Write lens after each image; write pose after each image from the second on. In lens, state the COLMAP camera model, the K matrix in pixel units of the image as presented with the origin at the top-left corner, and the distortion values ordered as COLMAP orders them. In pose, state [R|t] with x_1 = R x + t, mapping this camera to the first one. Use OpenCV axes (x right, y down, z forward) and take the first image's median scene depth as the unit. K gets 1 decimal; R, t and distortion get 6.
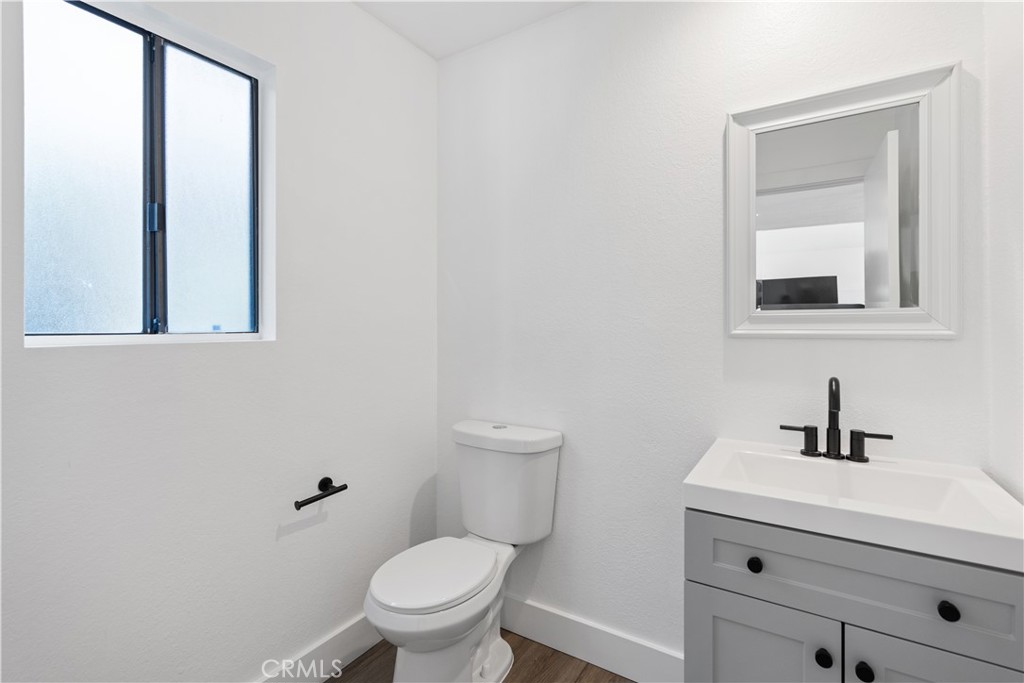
lens RADIAL K [[463.7, 0, 516.2], [0, 463.7, 331.9], [0, 0, 1]] dist [-0.003003, -0.000040]
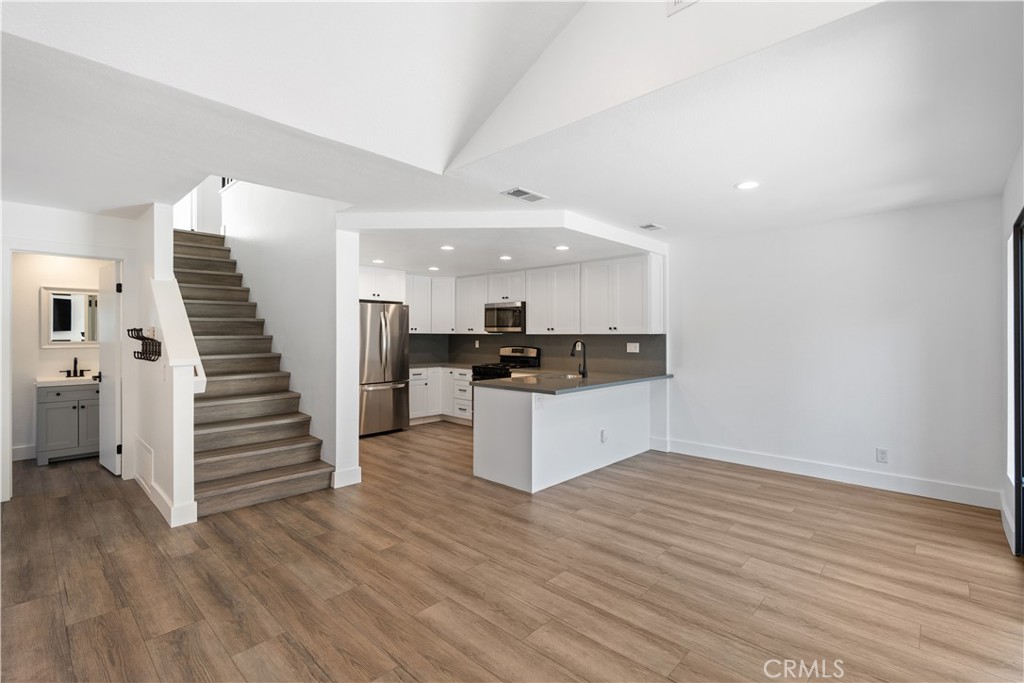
lens RADIAL K [[463.7, 0, 516.7], [0, 463.7, 335.5], [0, 0, 1]] dist [-0.003003, -0.000040]
pose [[0.191506, 0.004566, 0.981481, -2.677664], [0.009807, 0.999930, -0.006566, -0.034911], [-0.981442, 0.010883, 0.191448, -3.750776]]
